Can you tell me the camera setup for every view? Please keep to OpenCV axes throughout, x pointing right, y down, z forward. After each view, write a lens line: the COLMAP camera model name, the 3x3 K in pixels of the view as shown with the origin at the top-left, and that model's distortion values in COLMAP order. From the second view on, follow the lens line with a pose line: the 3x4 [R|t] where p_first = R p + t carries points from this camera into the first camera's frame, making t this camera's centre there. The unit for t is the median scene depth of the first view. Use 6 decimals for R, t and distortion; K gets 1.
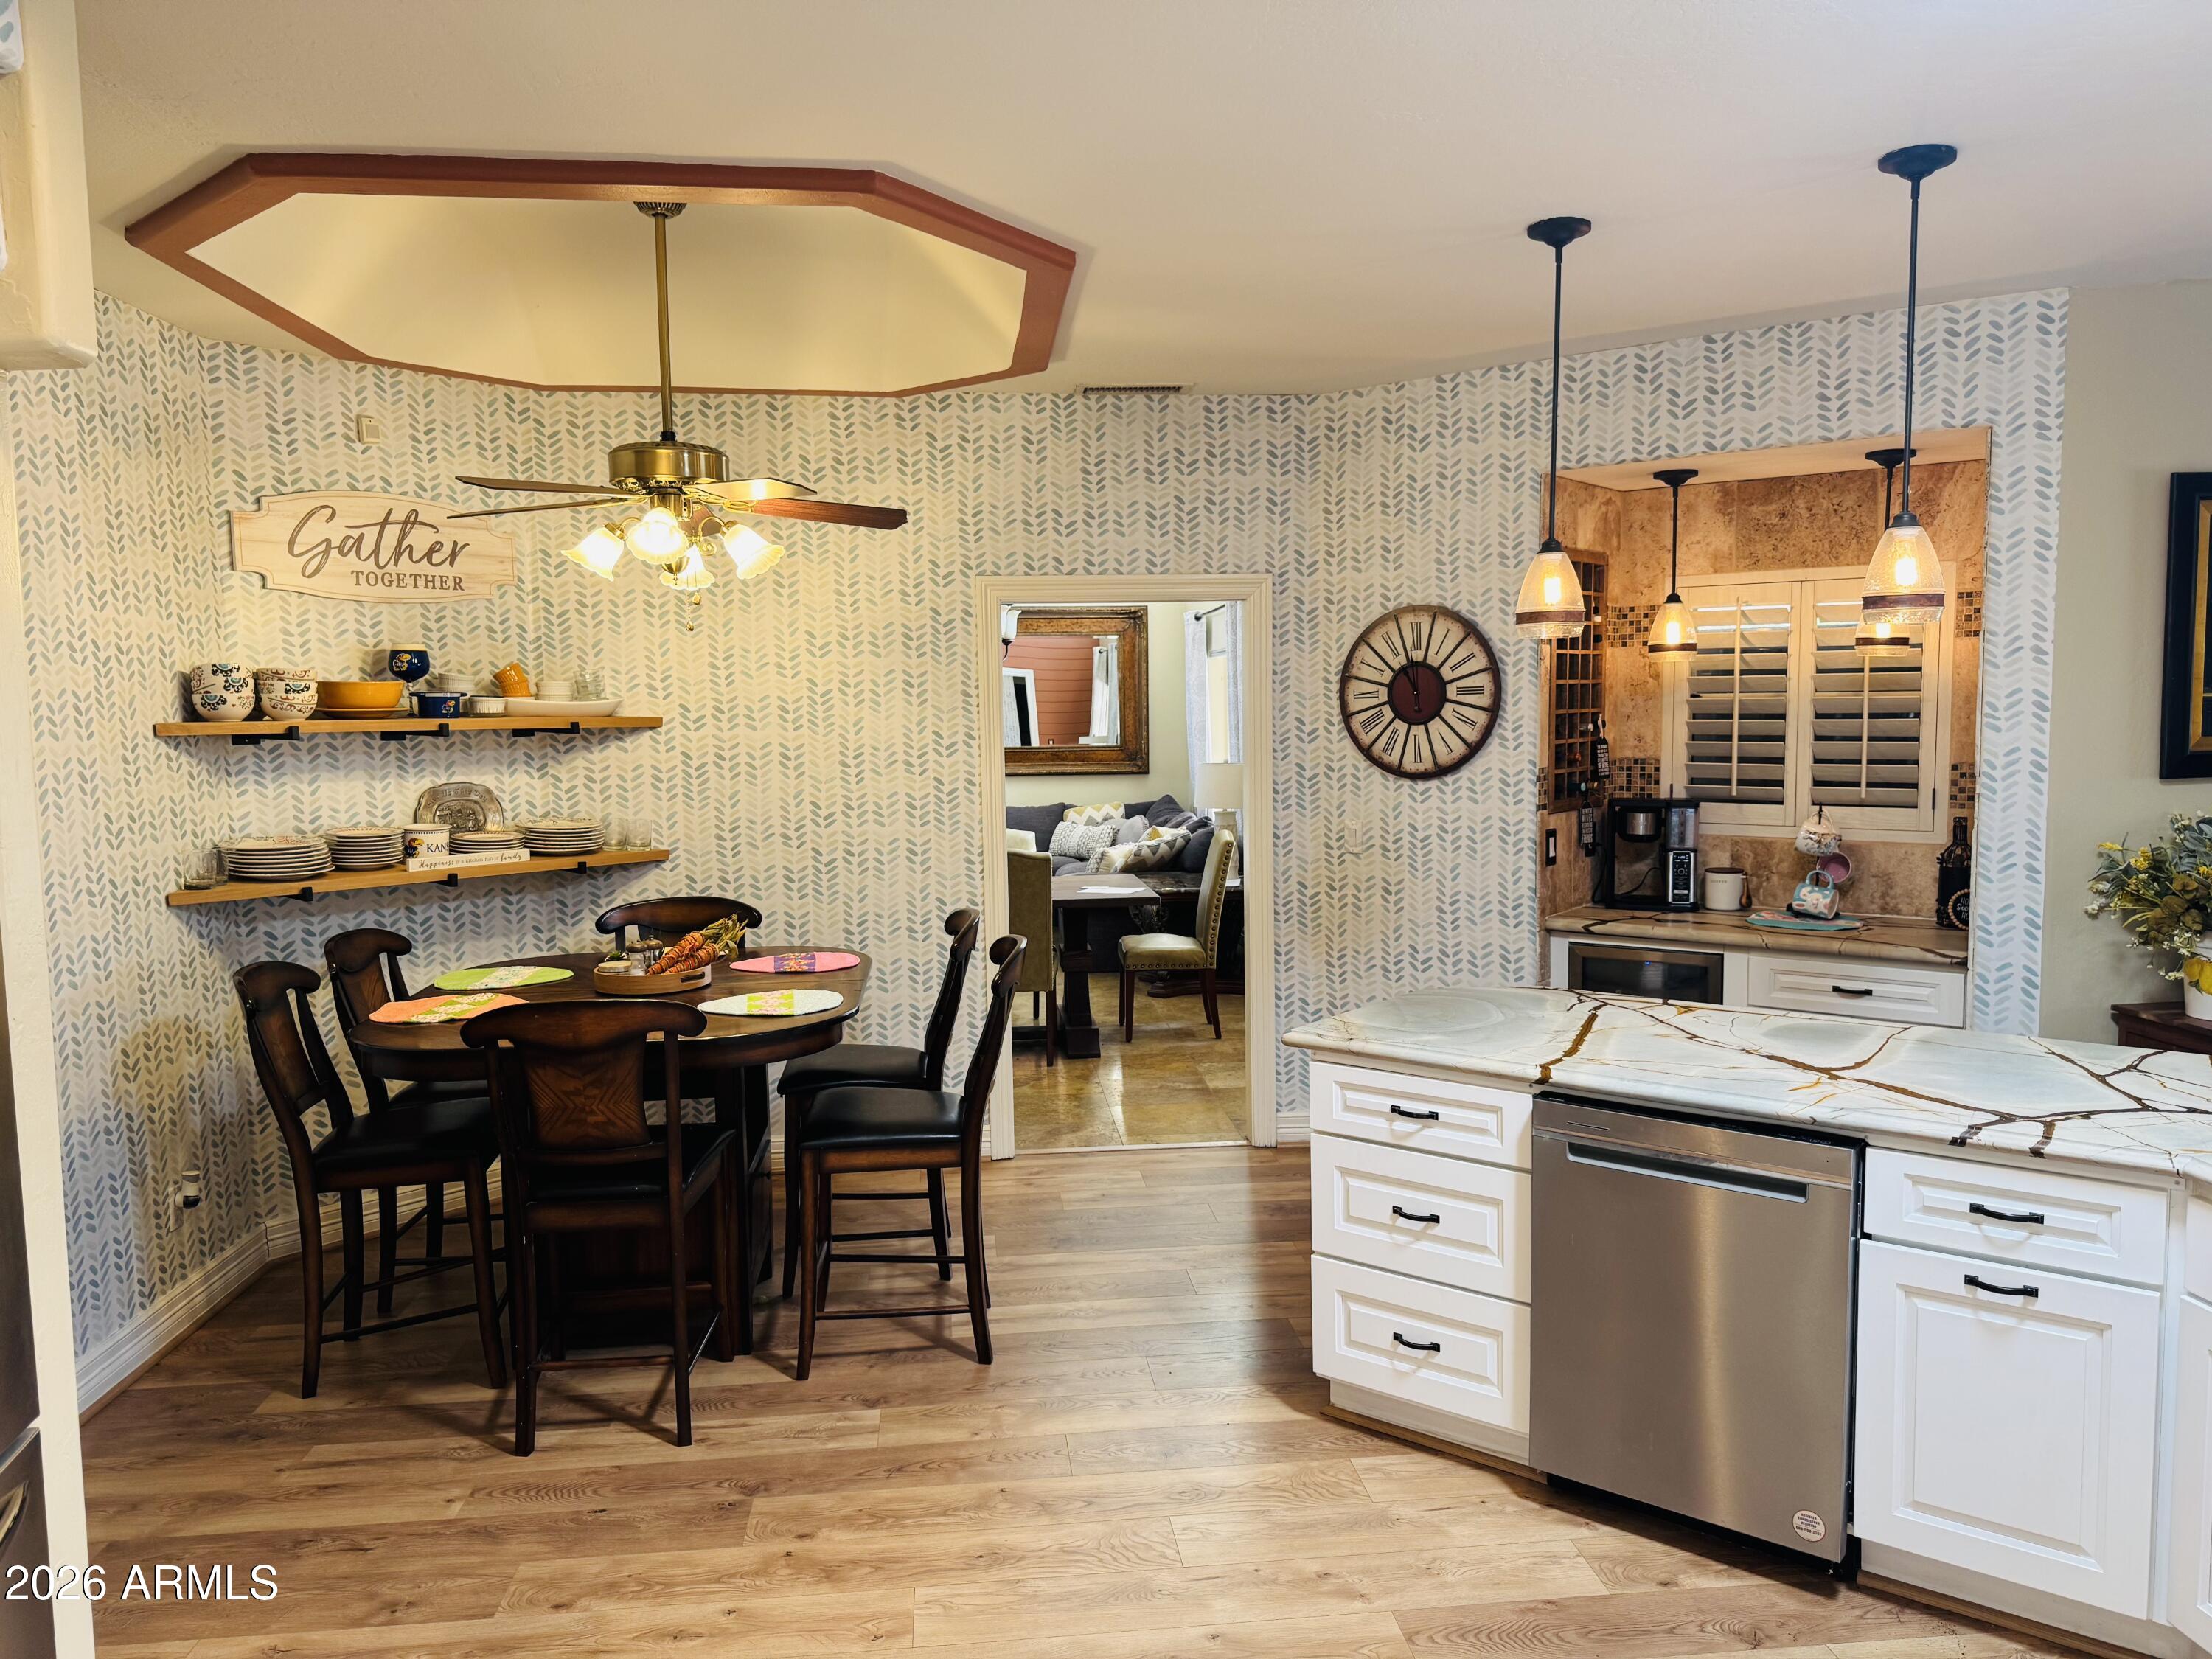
lens RADIAL K [[1549.6, 0, 1106.0], [0, 1549.6, 829.5], [0, 0, 1]] dist [0.084571, -0.159189]
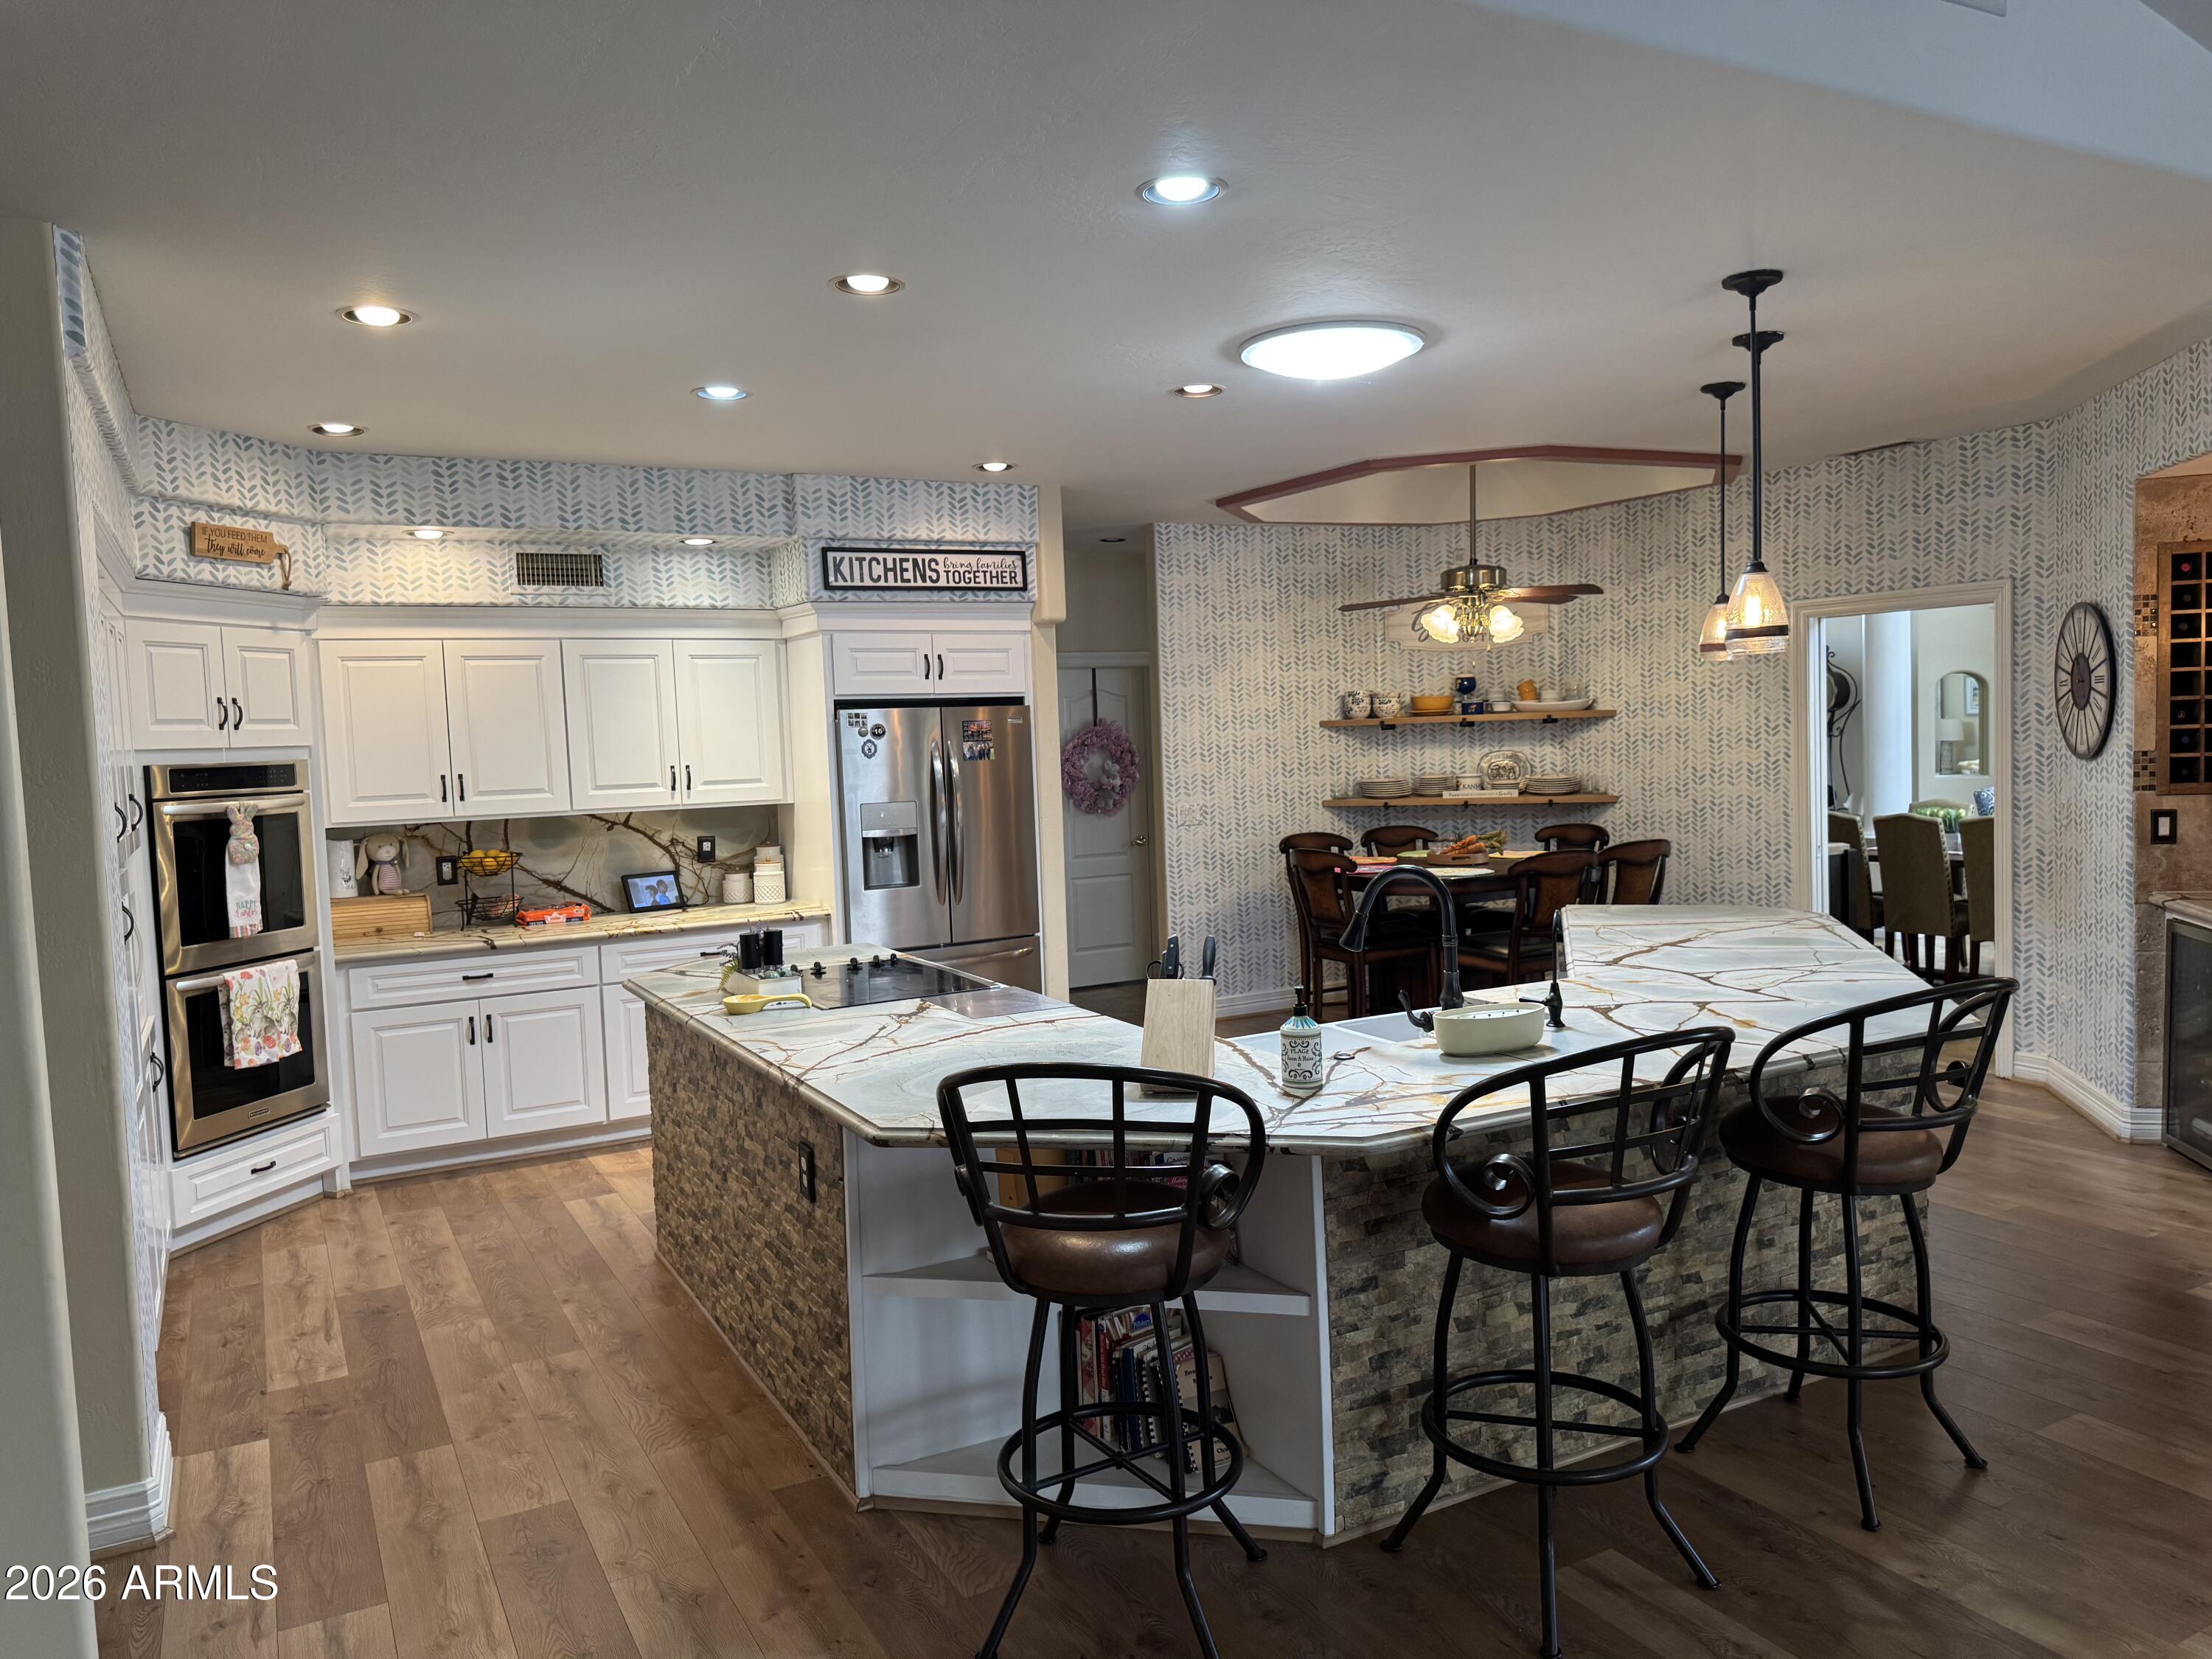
lens RADIAL K [[1579.3, 0, 1115.0], [0, 1579.3, 830.7], [0, 0, 1]] dist [0.160407, -0.335264]
pose [[0.381719, 0.062001, -0.922197, 1.017127], [-0.039688, 0.997927, 0.050665, -0.013091], [0.923426, 0.017261, 0.383388, -0.070410]]
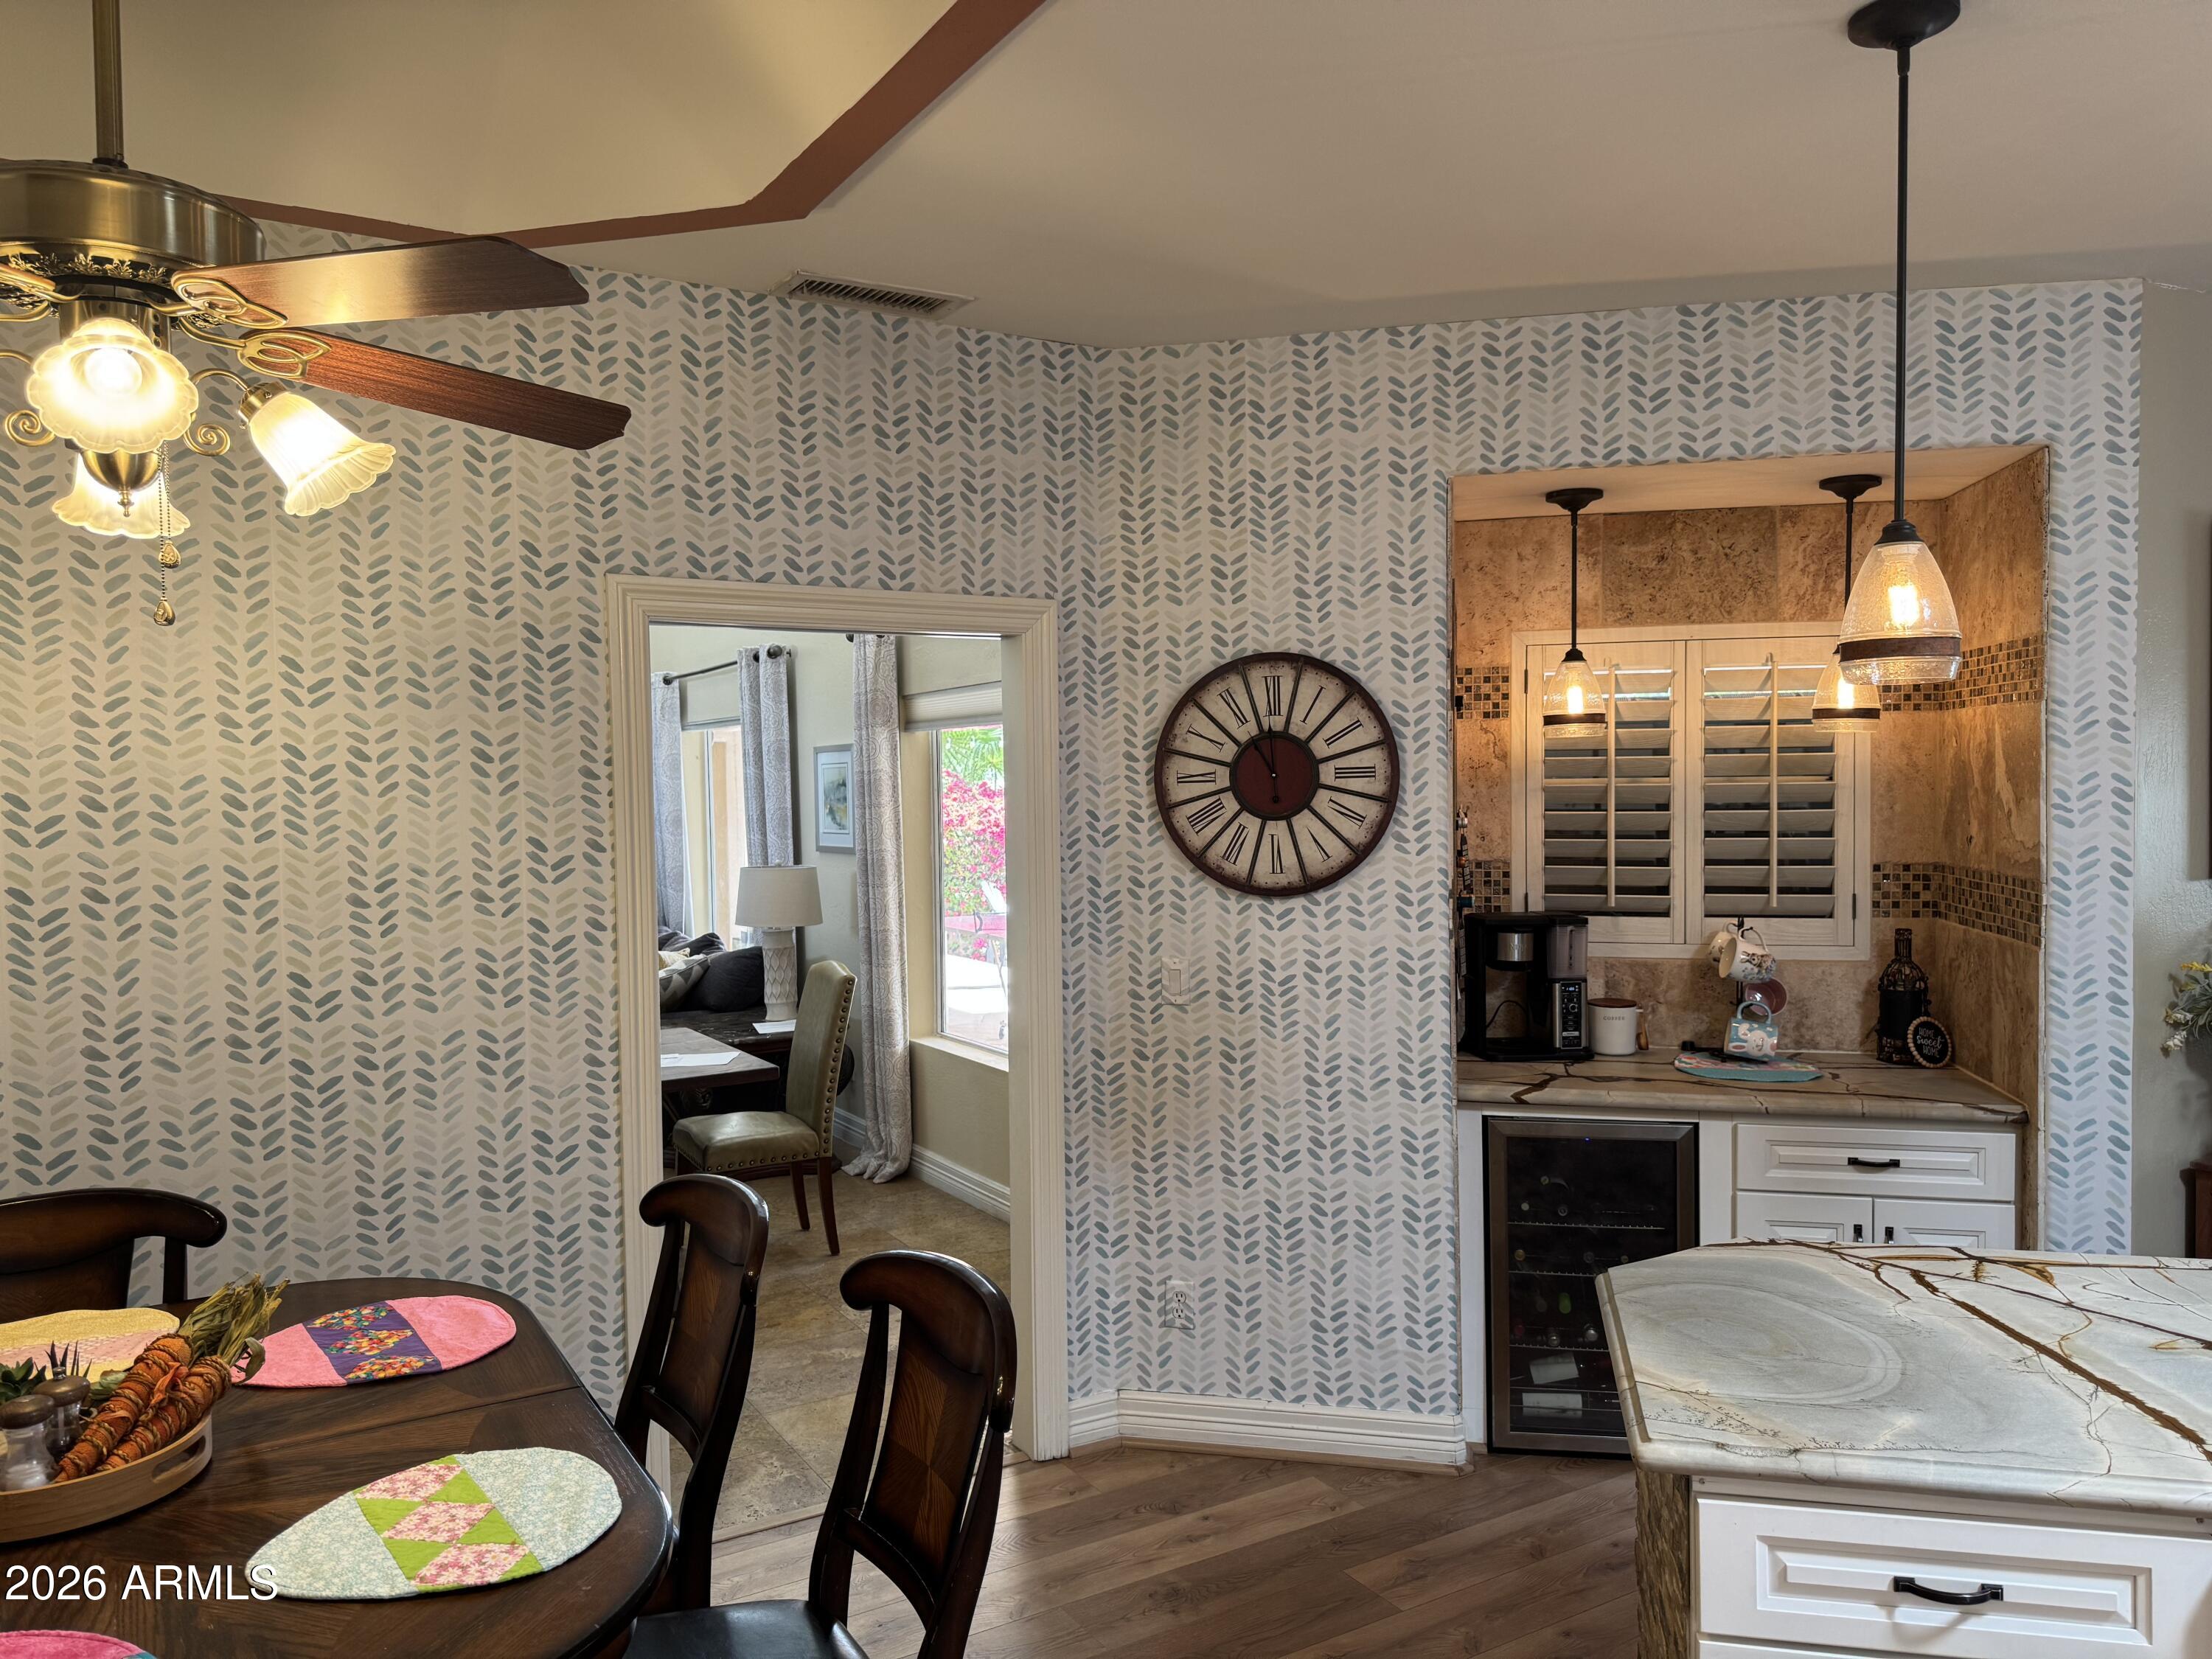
lens RADIAL K [[1582.2, 0, 1161.2], [0, 1582.2, 820.2], [0, 0, 1]] dist [0.121258, -0.215751]
pose [[0.904086, -0.008584, 0.427265, -0.158354], [0.034321, 0.998027, -0.052572, -0.031934], [-0.425971, 0.062194, 0.902597, 0.379515]]
